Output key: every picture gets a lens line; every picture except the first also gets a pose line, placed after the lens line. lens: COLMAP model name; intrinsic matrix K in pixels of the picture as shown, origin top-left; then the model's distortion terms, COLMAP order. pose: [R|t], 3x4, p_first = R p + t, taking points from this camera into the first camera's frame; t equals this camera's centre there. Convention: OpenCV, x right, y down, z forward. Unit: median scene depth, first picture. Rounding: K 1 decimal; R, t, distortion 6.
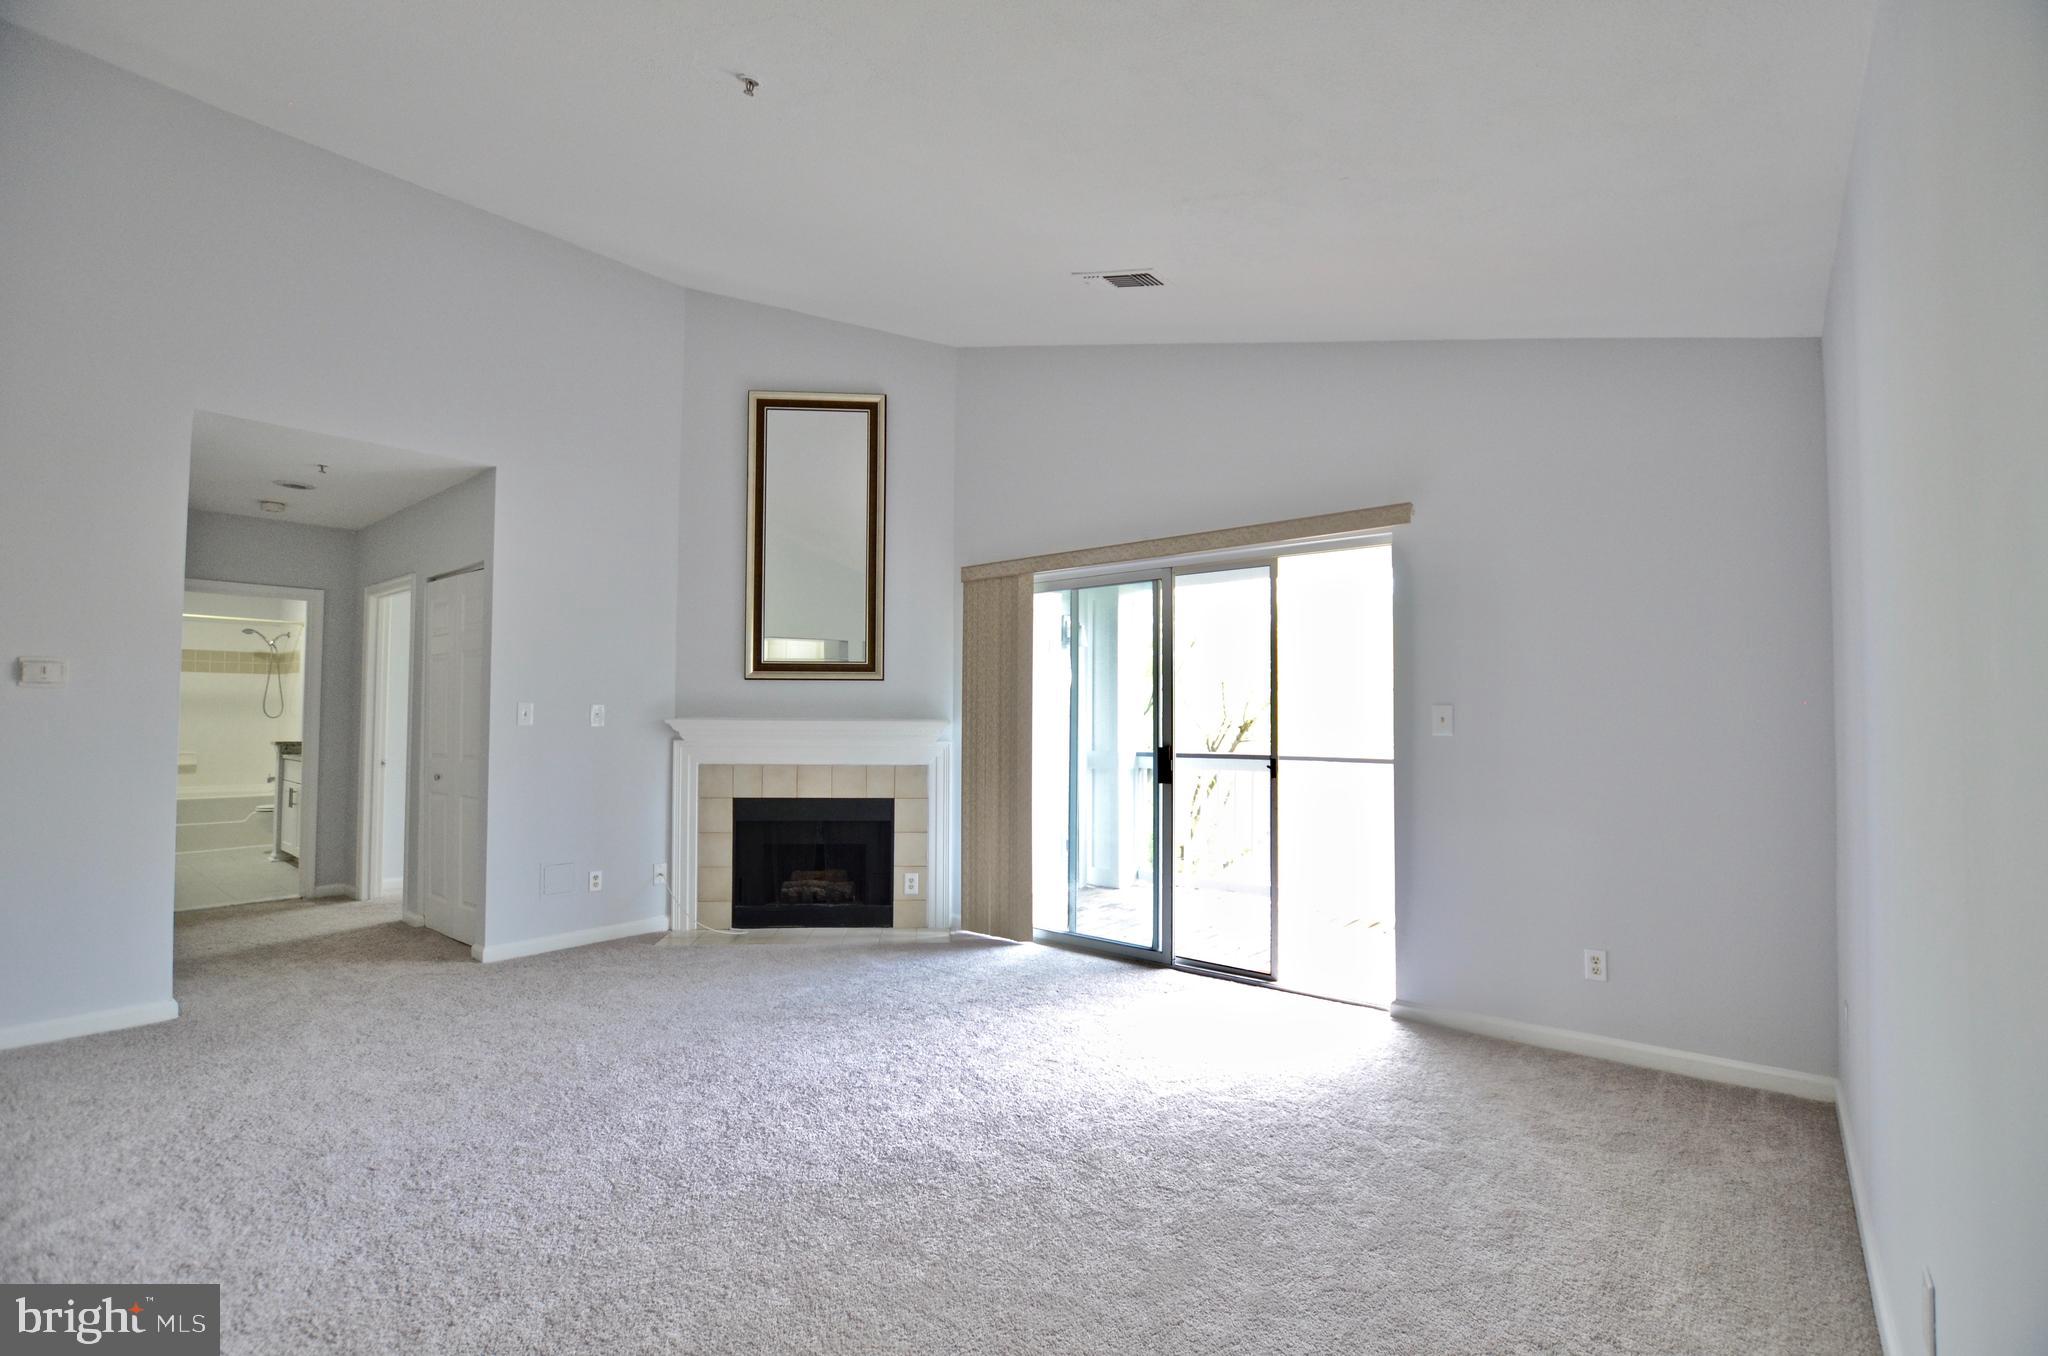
lens RADIAL K [[907.6, 0, 1038.2], [0, 907.6, 679.5], [0, 0, 1]] dist [-0.024232, 0.005854]
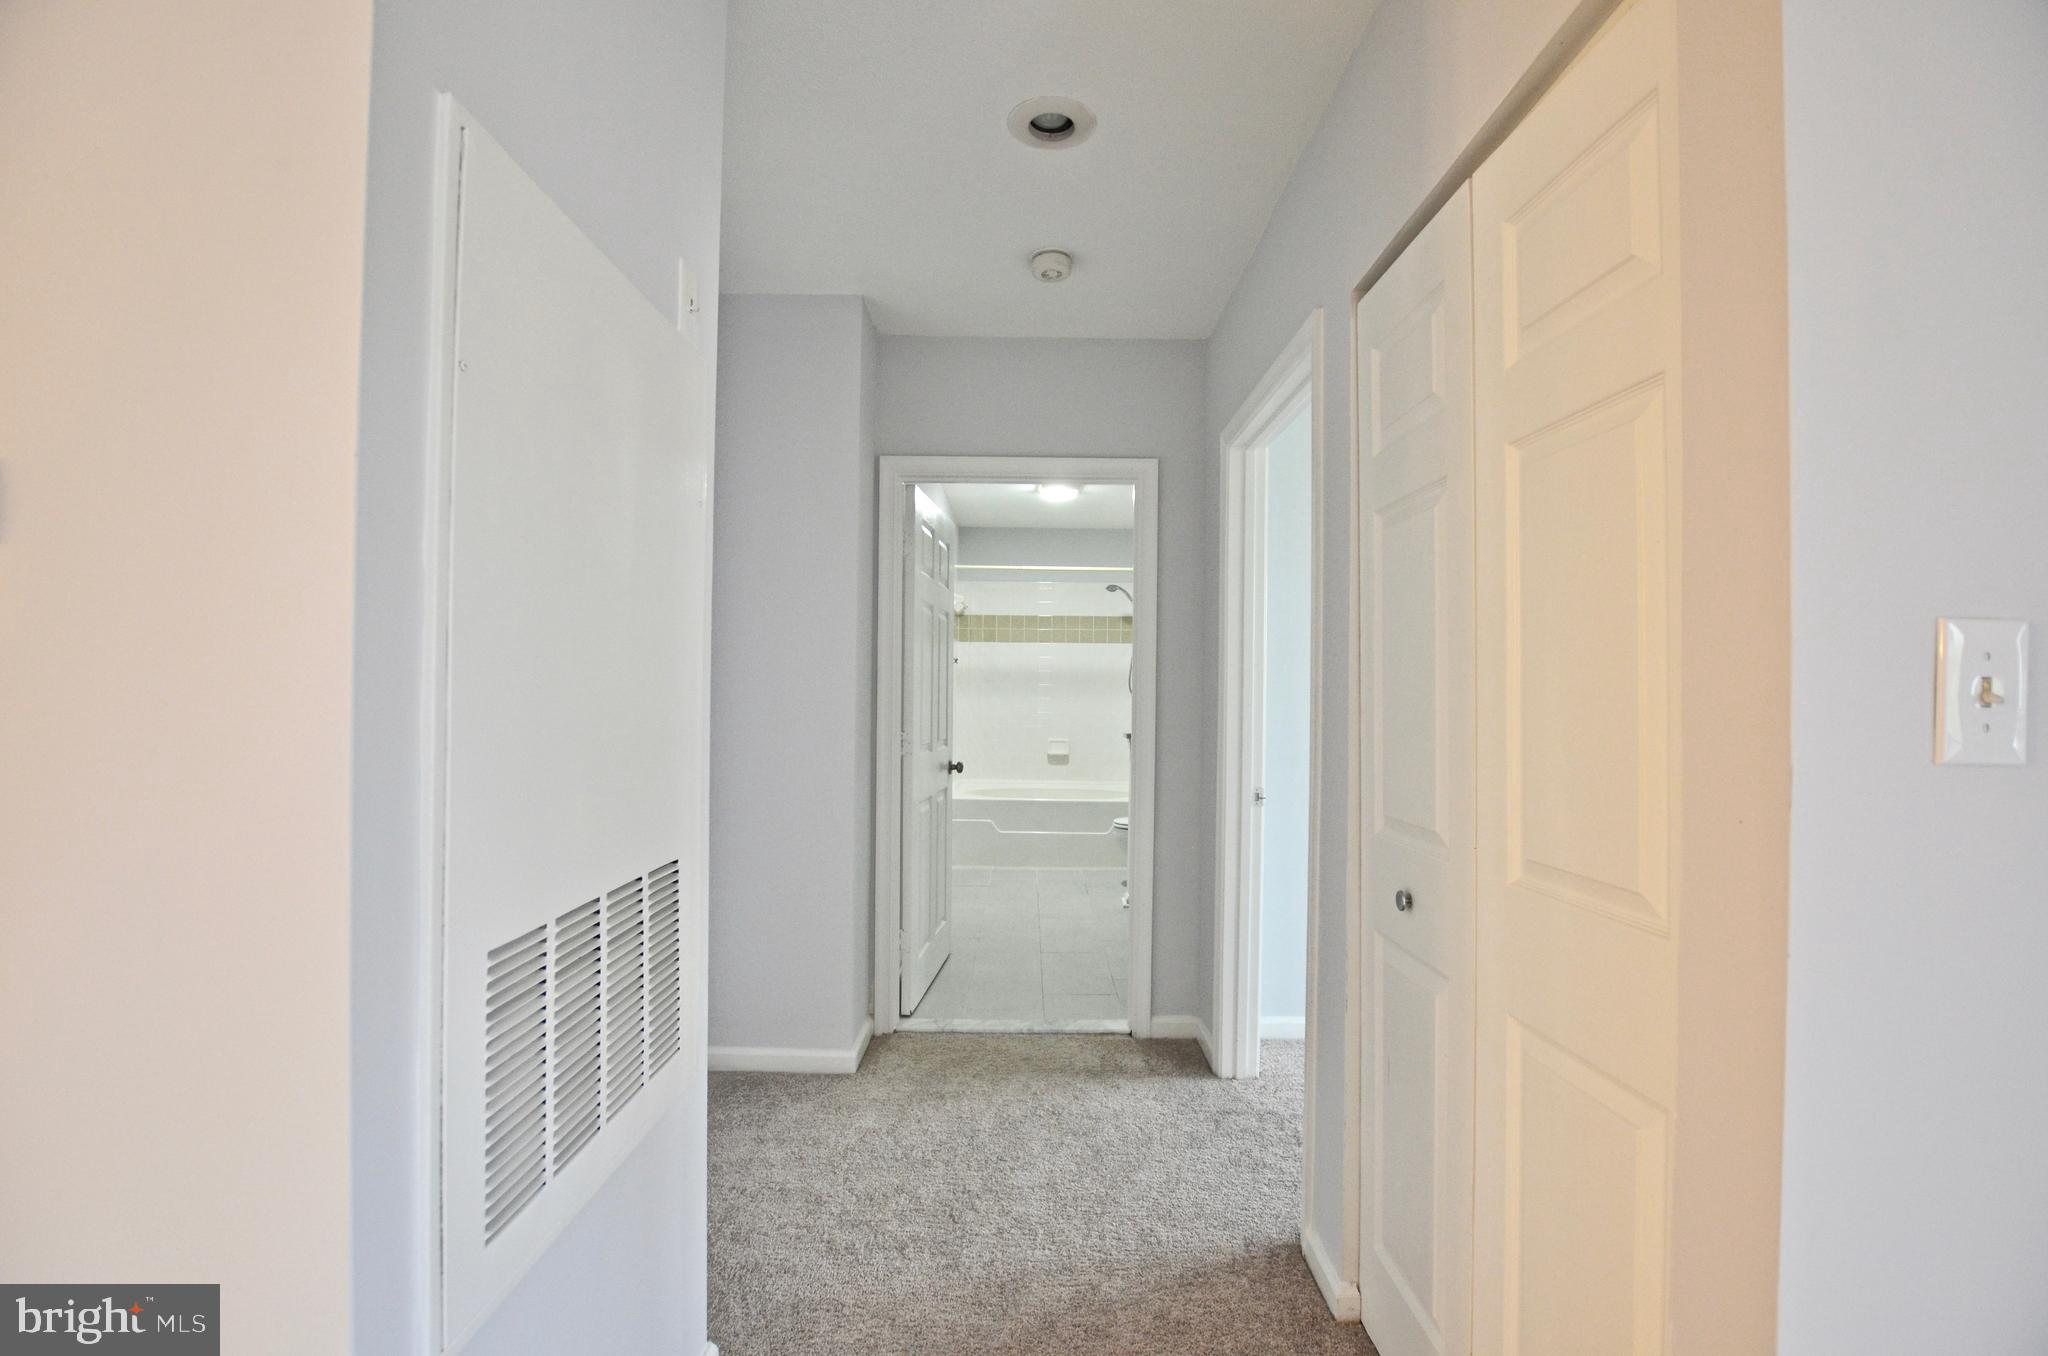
lens RADIAL K [[907.6, 0, 1020.9], [0, 907.6, 682.8], [0, 0, 1]] dist [-0.024232, 0.005854]
pose [[0.628340, 0.000757, -0.777939, -0.321832], [0.016866, 0.999751, 0.014595, 0.016502], [0.777756, -0.022291, 0.628171, 0.444856]]
